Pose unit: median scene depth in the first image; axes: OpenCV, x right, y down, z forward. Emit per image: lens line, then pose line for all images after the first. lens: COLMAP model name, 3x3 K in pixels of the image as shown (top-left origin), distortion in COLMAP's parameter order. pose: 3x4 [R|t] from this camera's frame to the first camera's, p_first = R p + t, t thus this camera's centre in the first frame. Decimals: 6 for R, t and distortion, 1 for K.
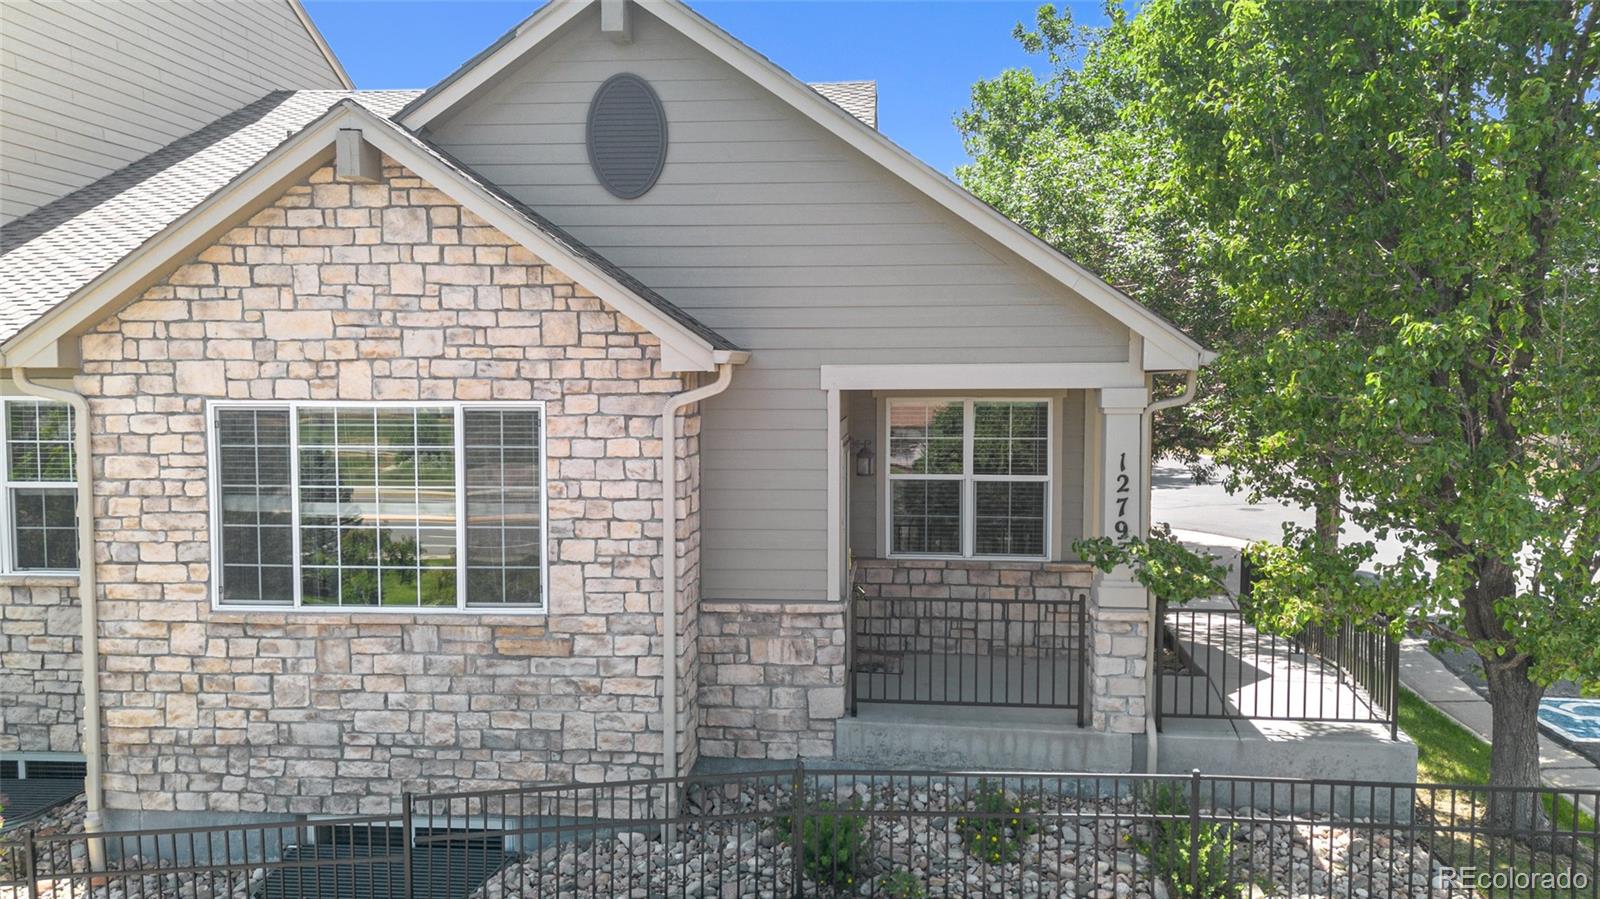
lens RADIAL K [[1172.3, 0, 800.3], [0, 1172.3, 440.0], [0, 0, 1]] dist [0.073220, -0.123090]
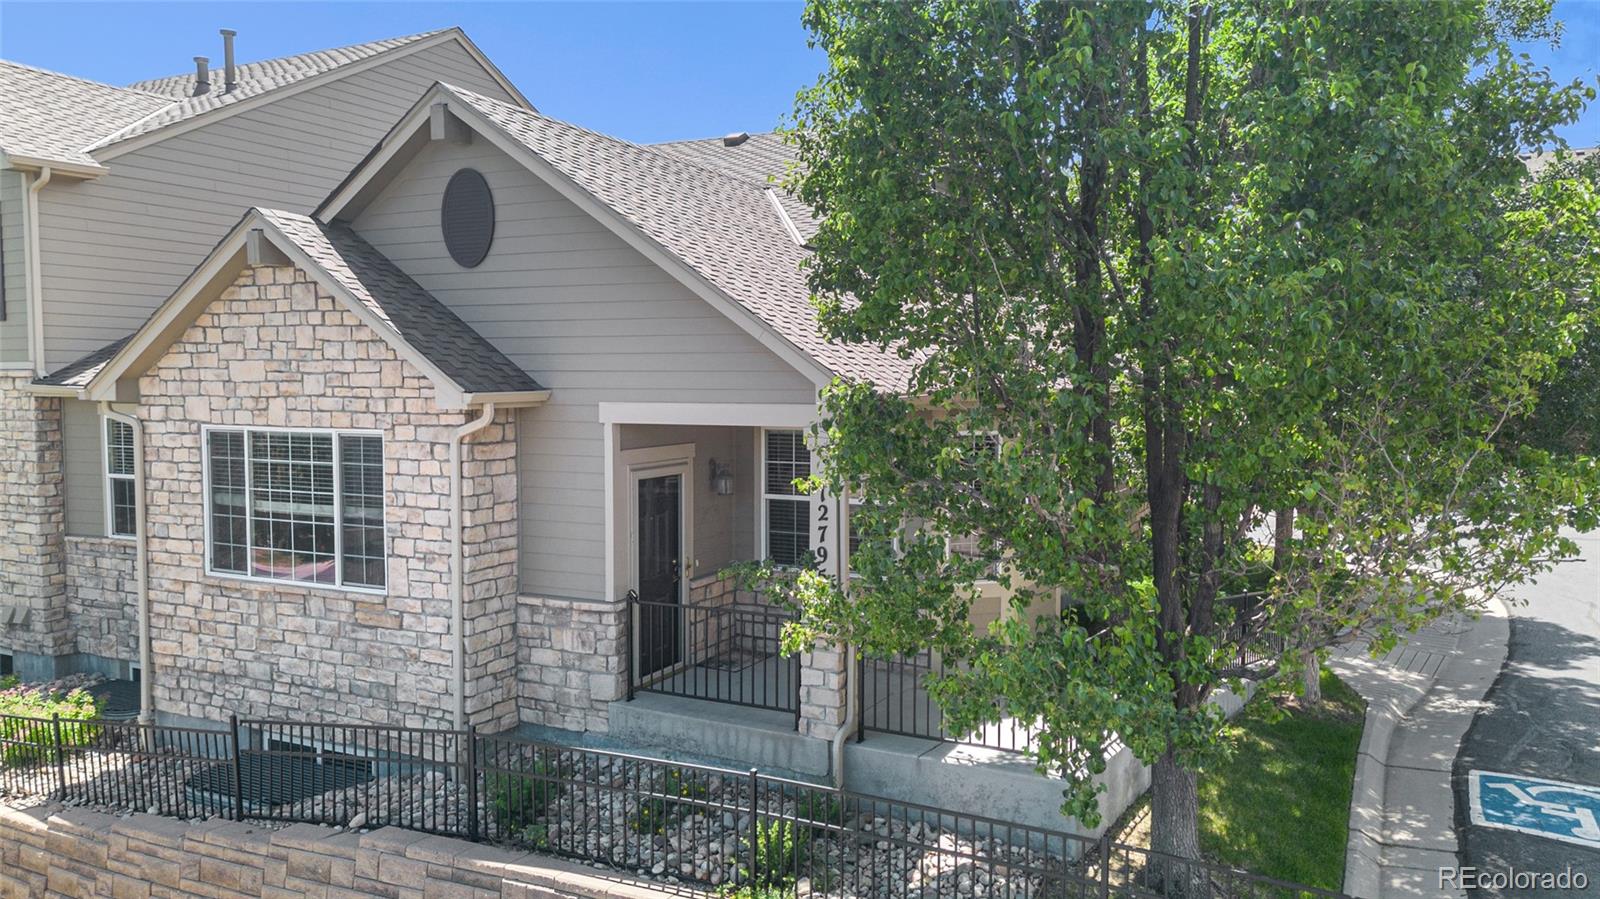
lens RADIAL K [[1172.3, 0, 800.3], [0, 1172.3, 440.0], [0, 0, 1]] dist [0.073220, -0.123090]
pose [[0.924849, 0.022037, -0.379695, 0.681505], [-0.021509, 0.999753, 0.005635, -0.038217], [0.379726, 0.002955, 0.925094, -0.024542]]
